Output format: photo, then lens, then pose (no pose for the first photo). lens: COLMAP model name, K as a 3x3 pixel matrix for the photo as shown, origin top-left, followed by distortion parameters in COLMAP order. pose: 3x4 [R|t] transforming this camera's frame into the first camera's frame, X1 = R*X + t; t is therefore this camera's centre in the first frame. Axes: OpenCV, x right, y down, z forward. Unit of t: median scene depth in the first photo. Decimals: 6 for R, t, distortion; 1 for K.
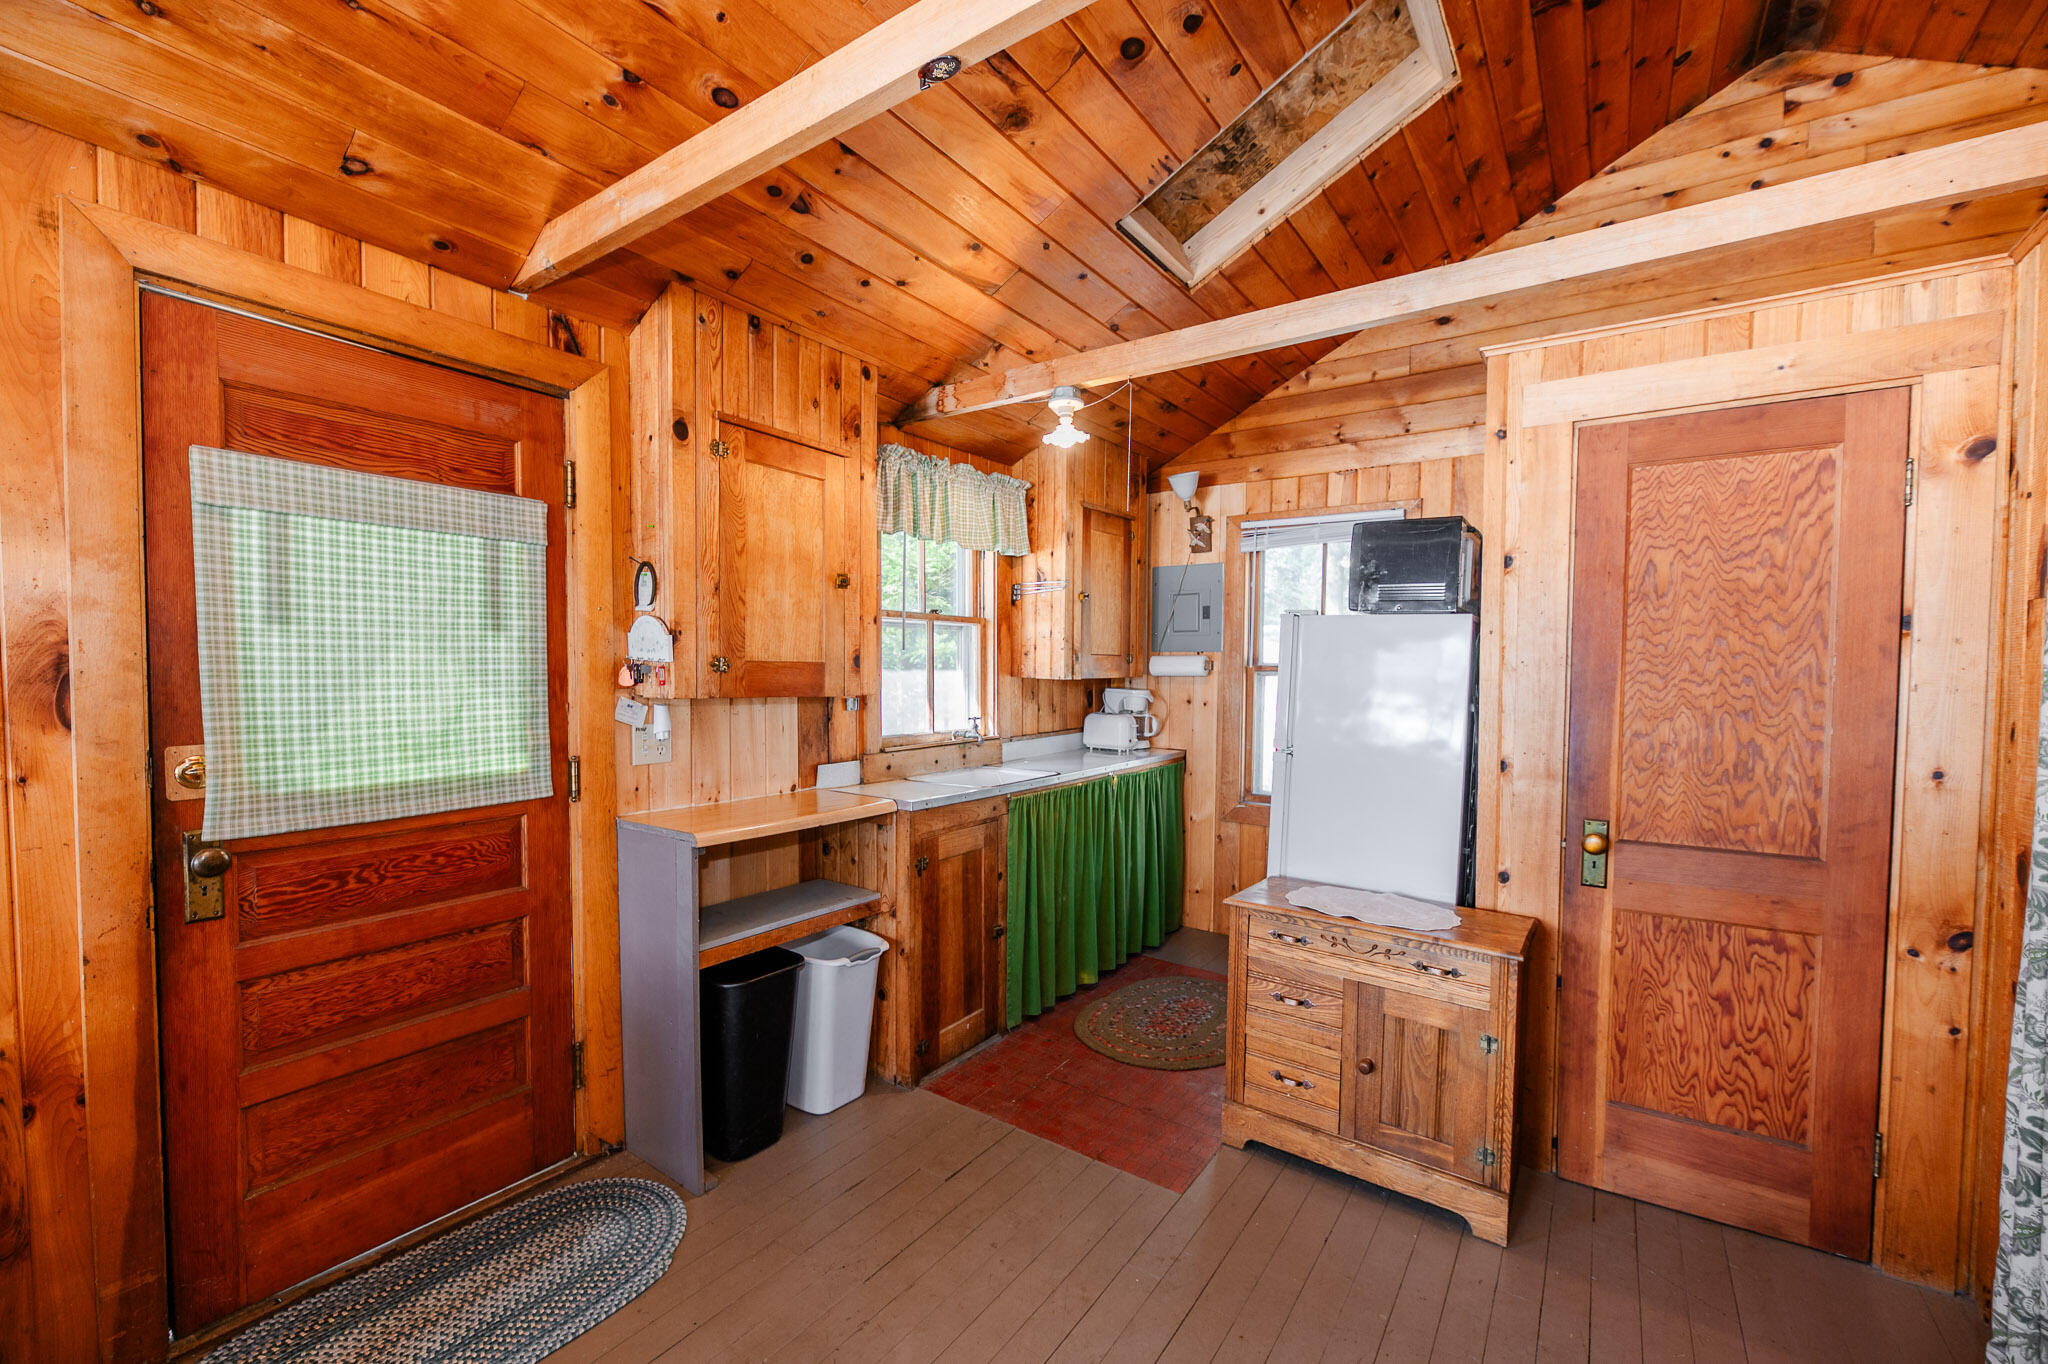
lens RADIAL K [[828.8, 0, 1035.4], [0, 828.8, 699.4], [0, 0, 1]] dist [-0.000184, -0.002808]
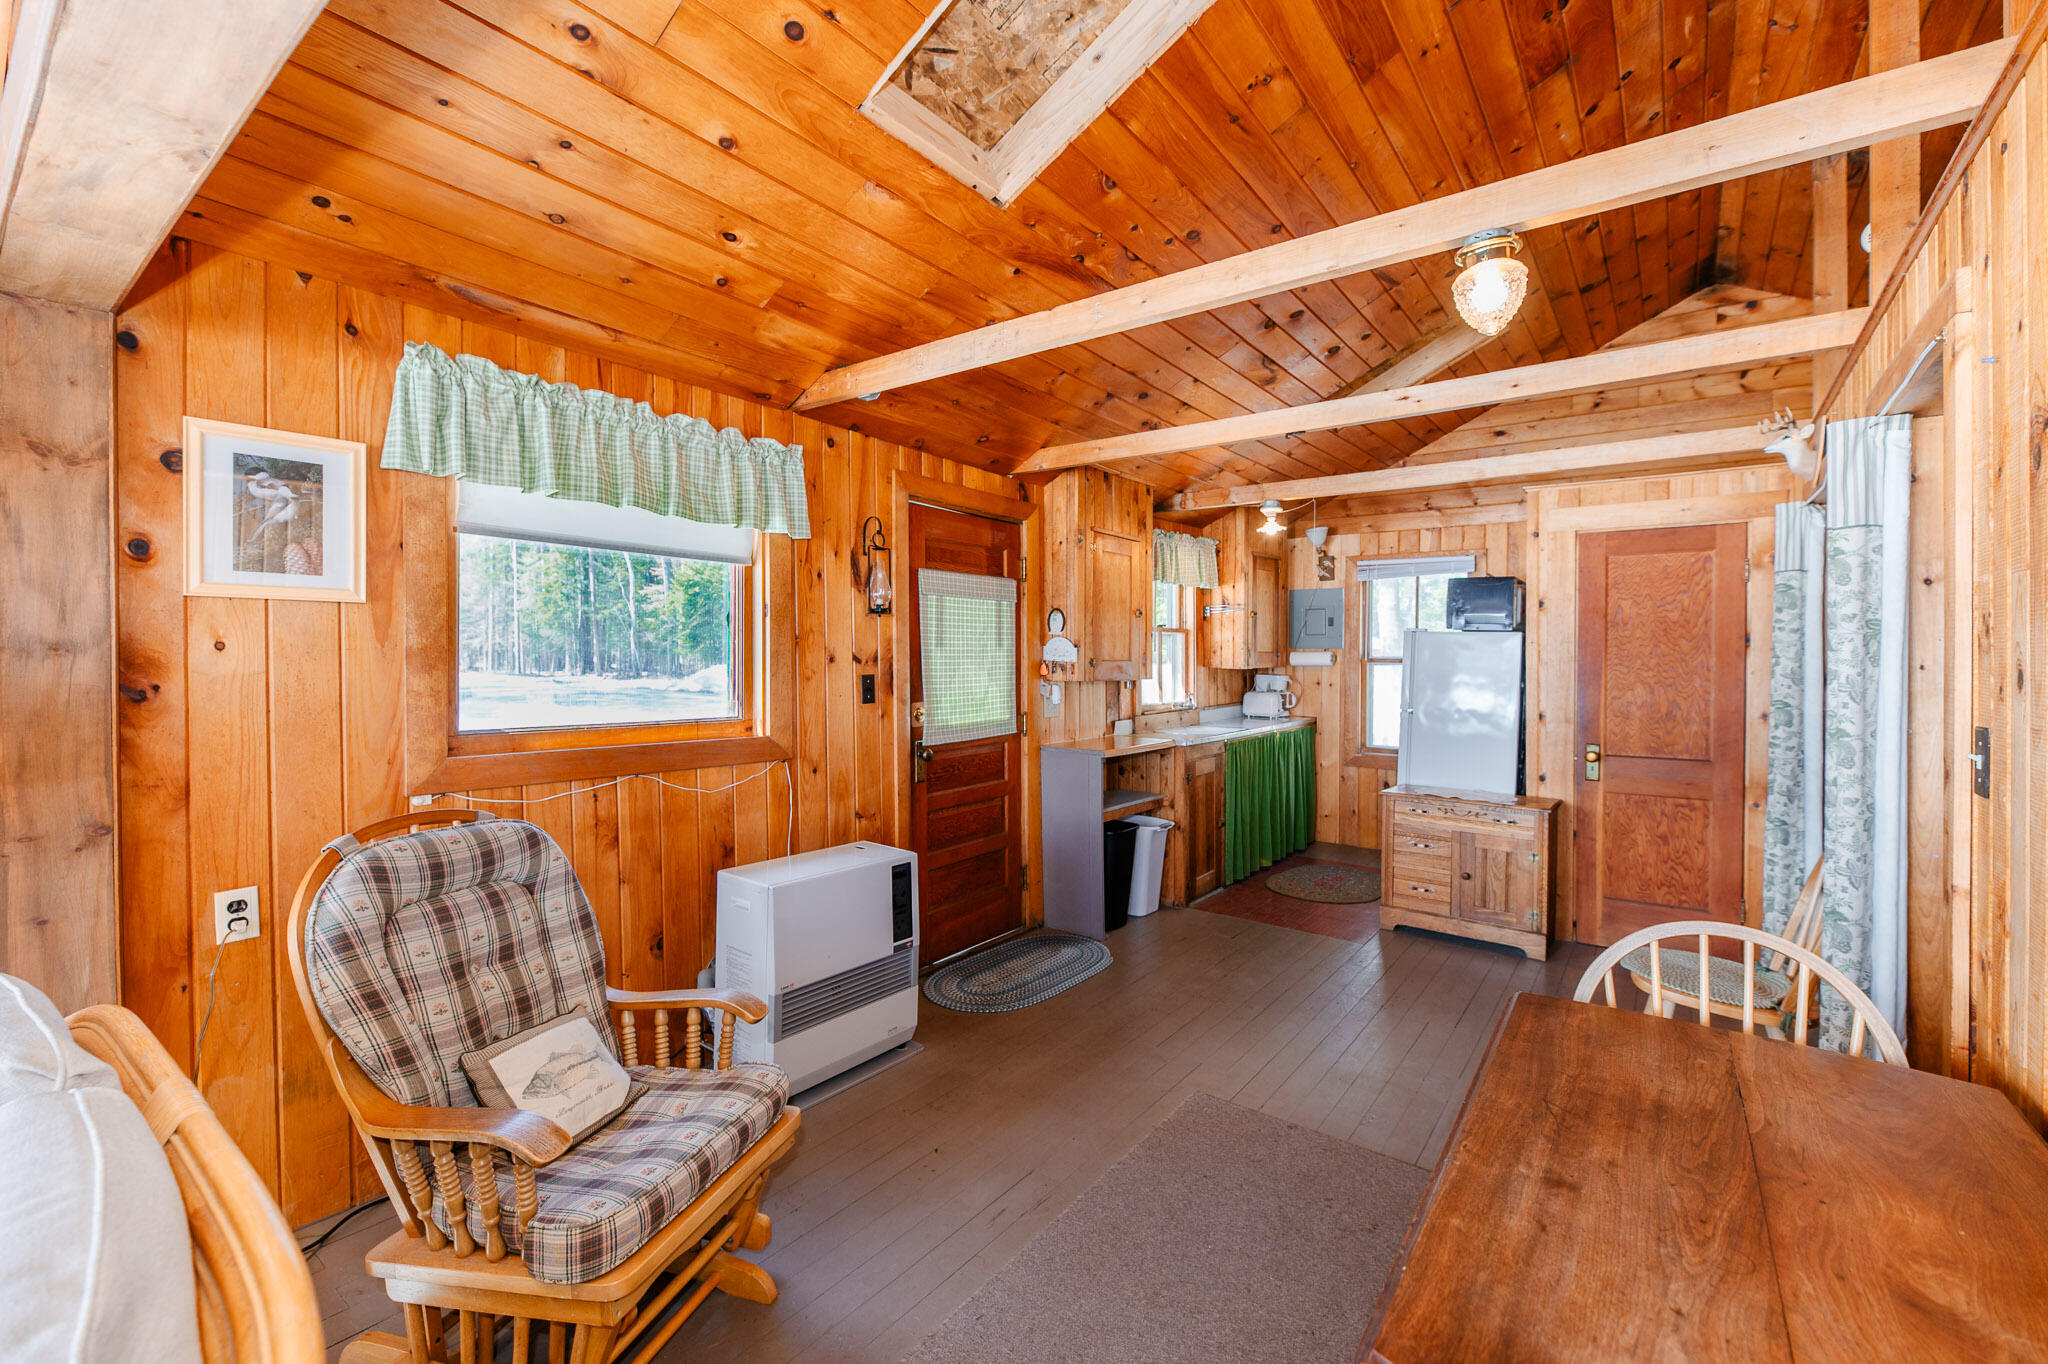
lens RADIAL K [[793.4, 0, 1021.8], [0, 793.4, 667.0], [0, 0, 1]] dist [-0.001511, -0.000392]
pose [[0.996372, -0.006188, -0.084882, -0.385713], [0.004213, 0.999717, -0.023432, 0.007359], [0.085003, 0.022989, 0.996115, -0.761985]]
